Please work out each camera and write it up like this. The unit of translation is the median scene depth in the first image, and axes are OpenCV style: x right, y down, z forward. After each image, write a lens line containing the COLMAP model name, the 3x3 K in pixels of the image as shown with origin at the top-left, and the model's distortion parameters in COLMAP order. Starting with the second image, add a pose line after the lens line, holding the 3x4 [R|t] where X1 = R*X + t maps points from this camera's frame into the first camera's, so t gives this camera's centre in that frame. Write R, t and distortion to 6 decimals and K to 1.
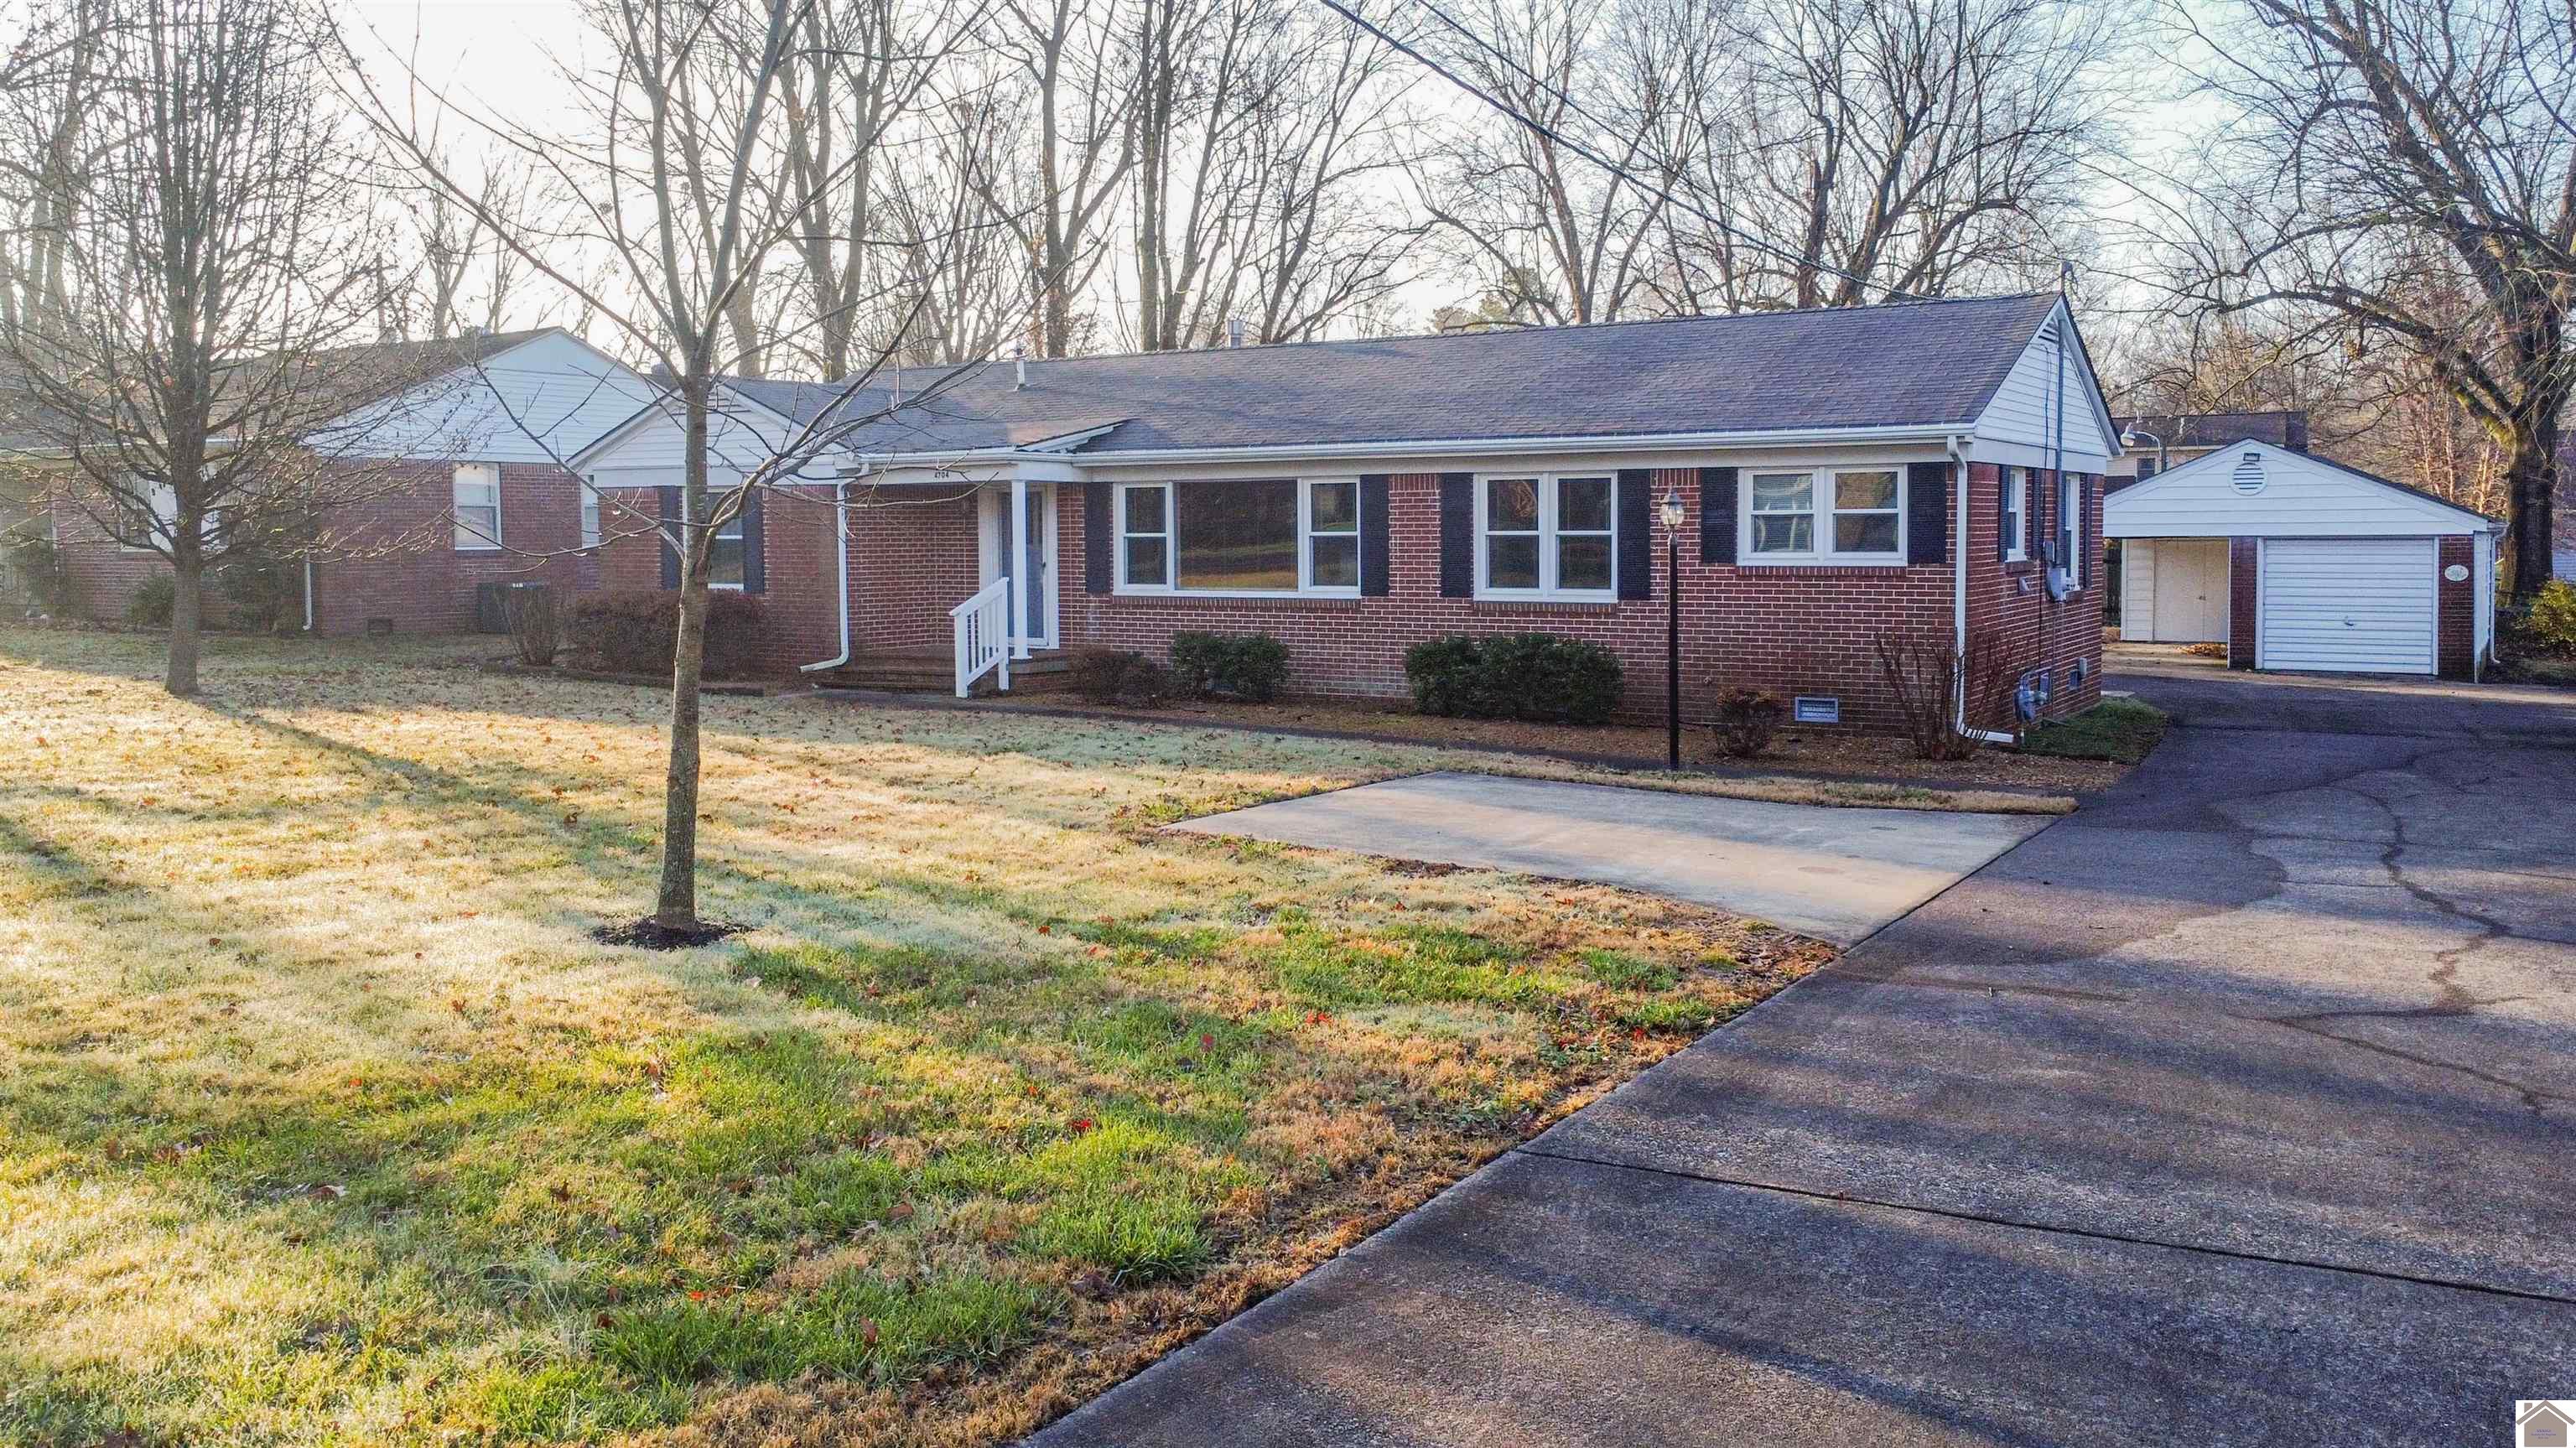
lens RADIAL K [[1881.9, 0, 1288.0], [0, 1881.9, 724.0], [0, 0, 1]] dist [0.001448, -0.001421]
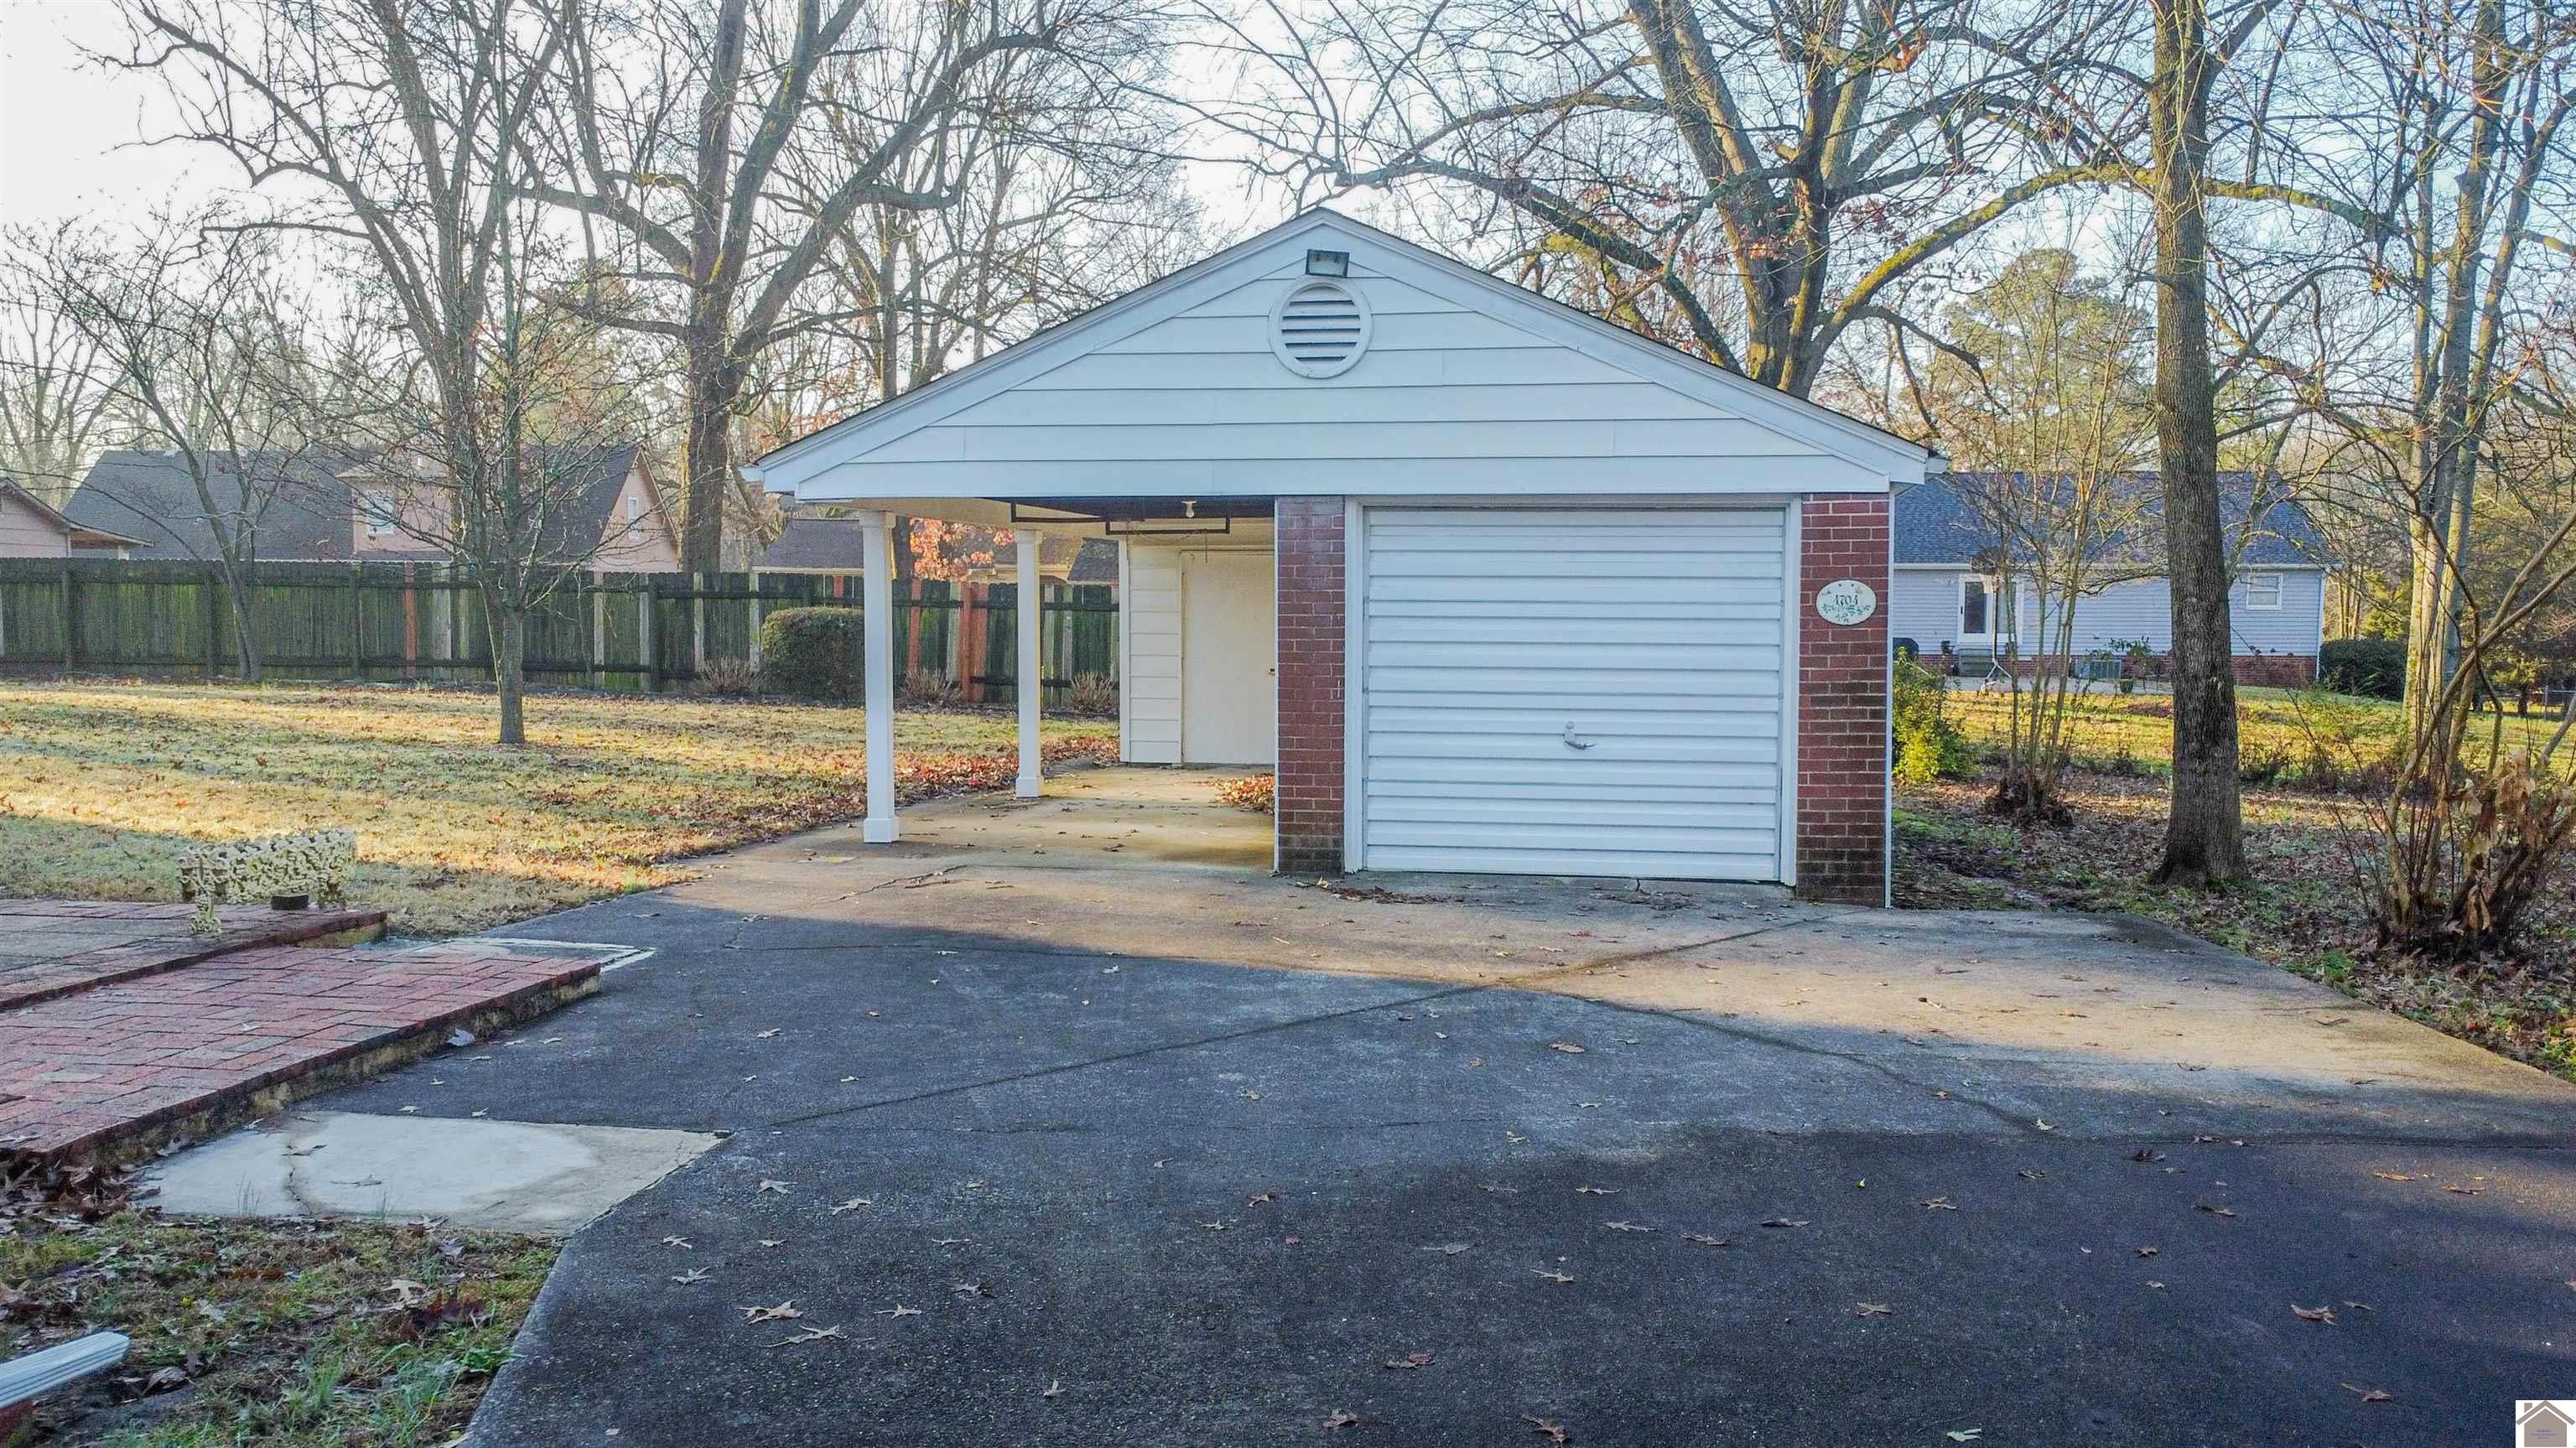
lens RADIAL K [[1881.9, 0, 1288.0], [0, 1881.9, 724.0], [0, 0, 1]] dist [0.001448, -0.001421]
pose [[0.923755, -0.002912, 0.382973, 0.389074], [0.017496, 0.999248, -0.034604, -0.047134], [-0.382585, 0.038666, 0.923111, 0.714646]]
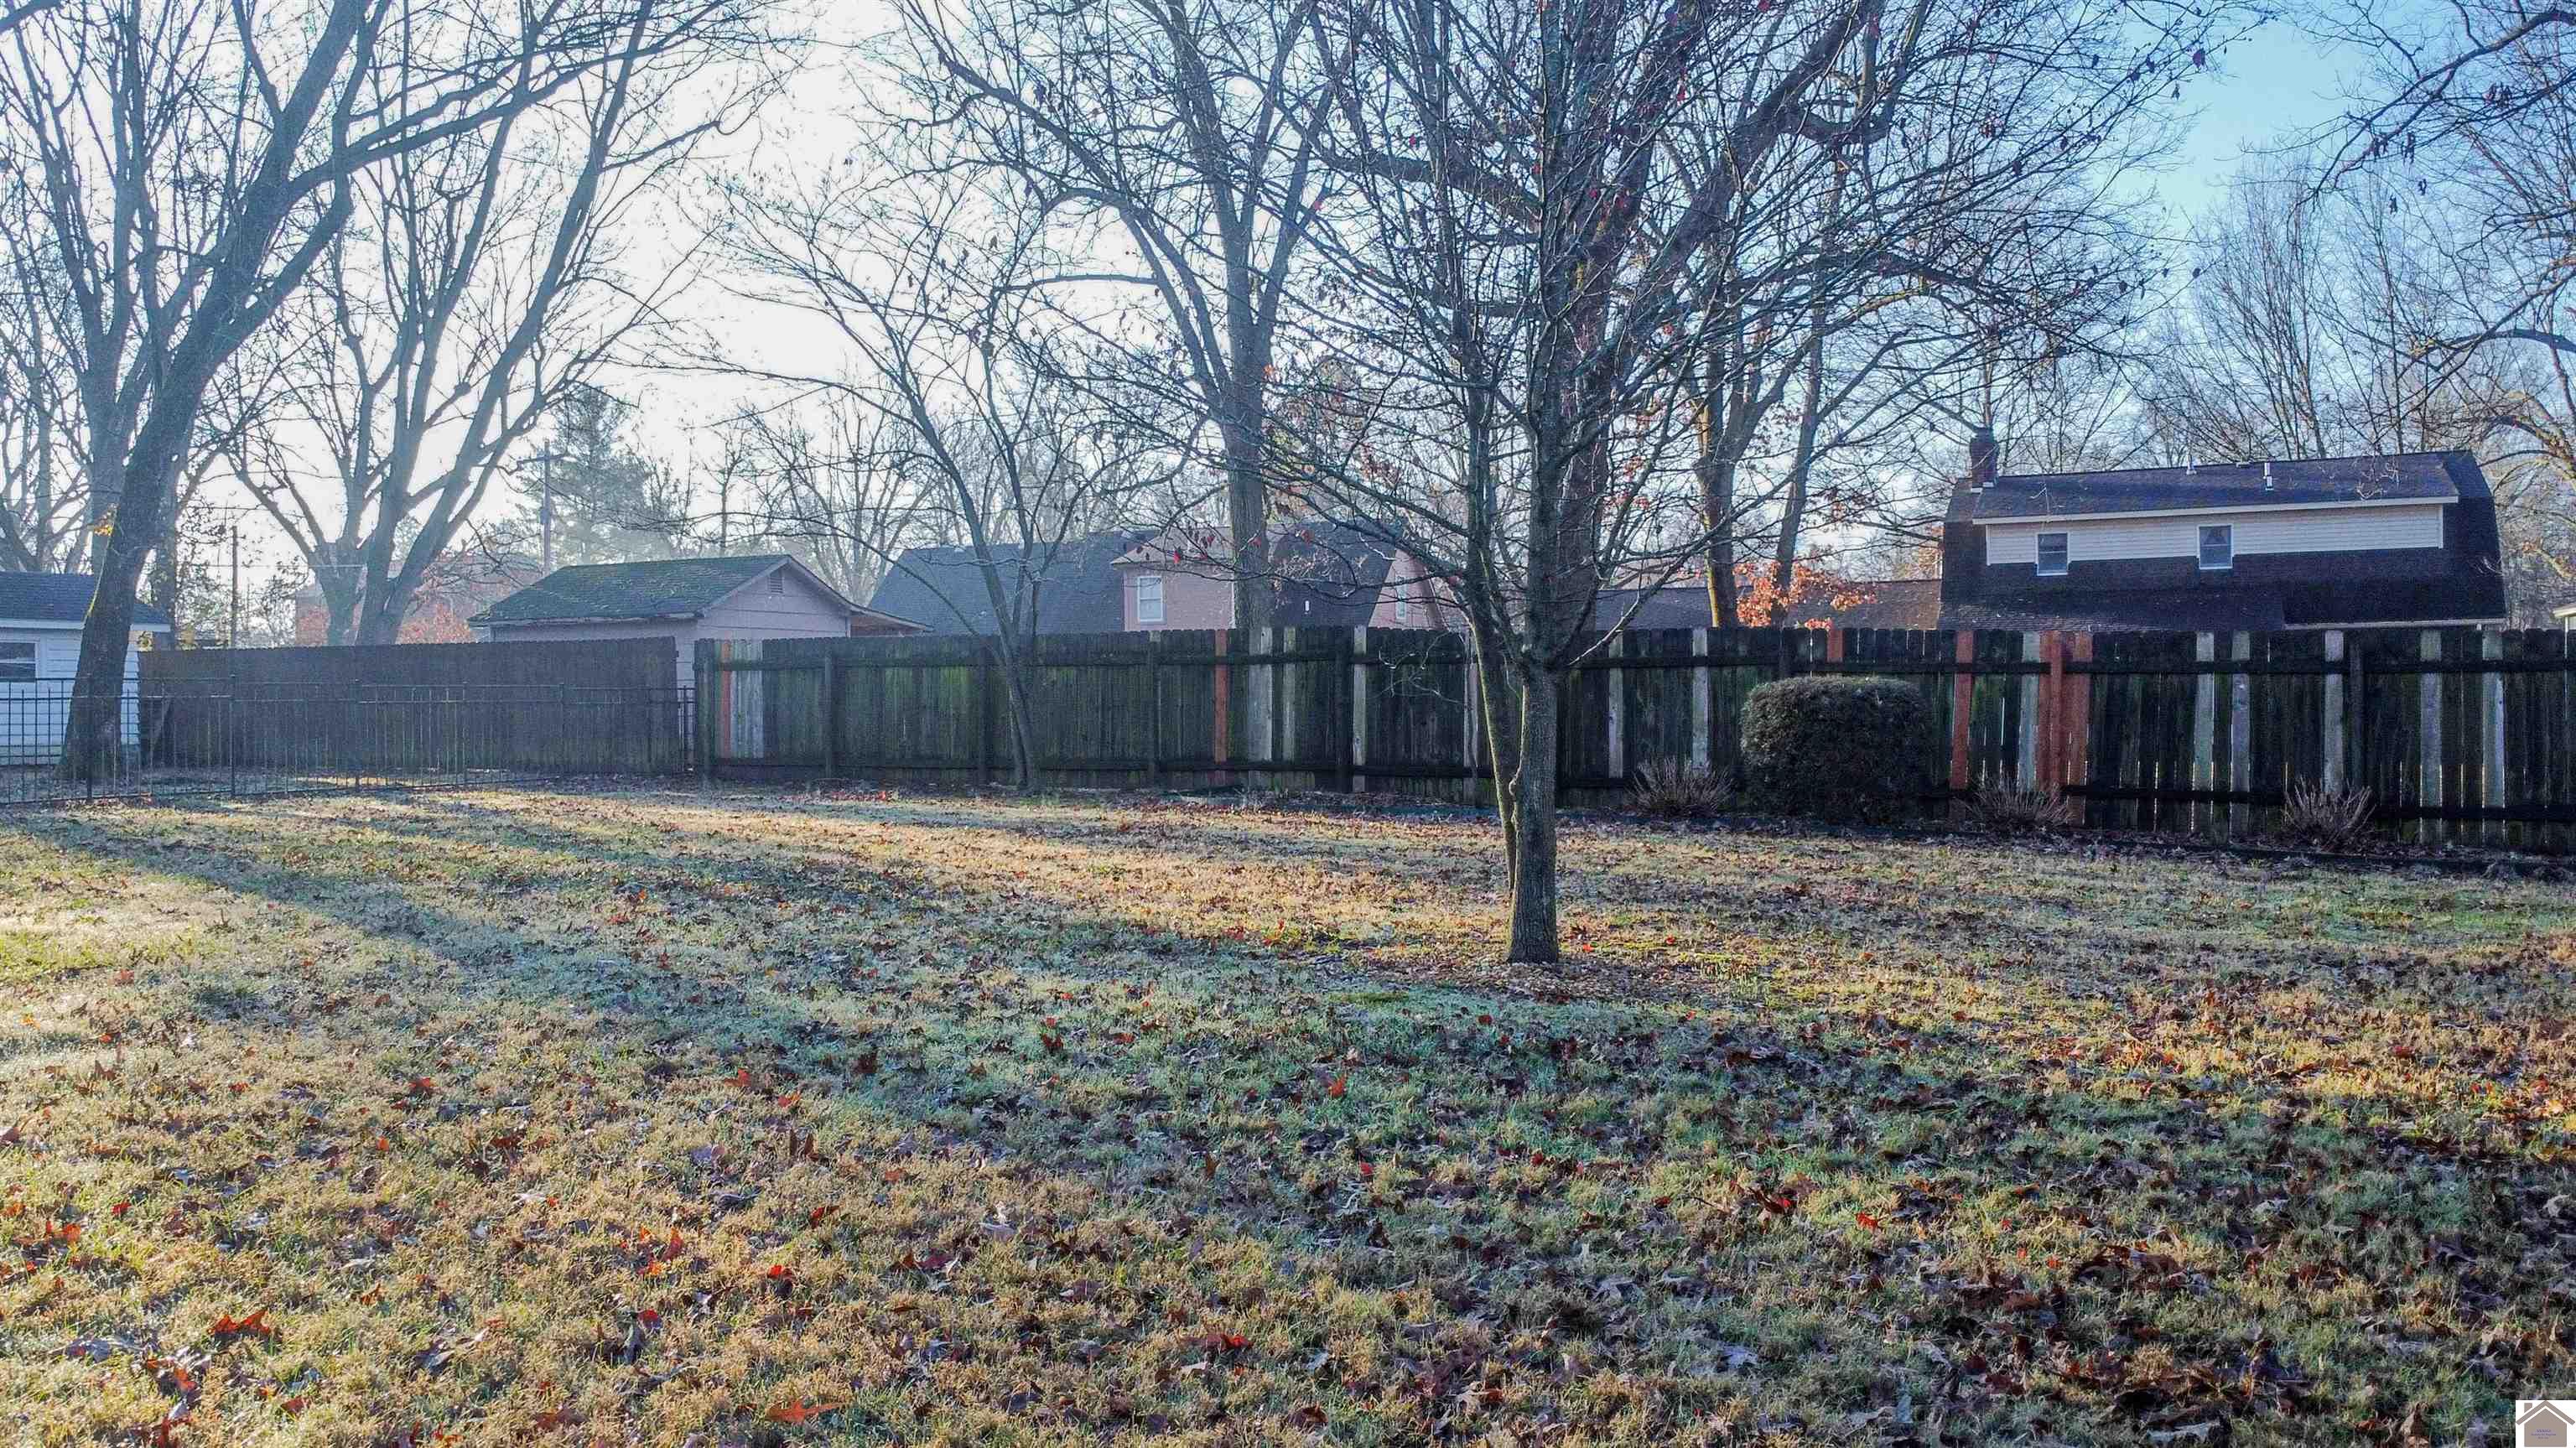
lens RADIAL K [[1853.1, 0, 1288.0], [0, 1853.1, 724.0], [0, 0, 1]] dist [-0.268558, -0.000221]
pose [[0.999550, 0.005837, 0.029437, 0.373313], [-0.003206, 0.996058, -0.088647, -0.057386], [-0.029838, 0.088512, 0.995628, 0.855846]]
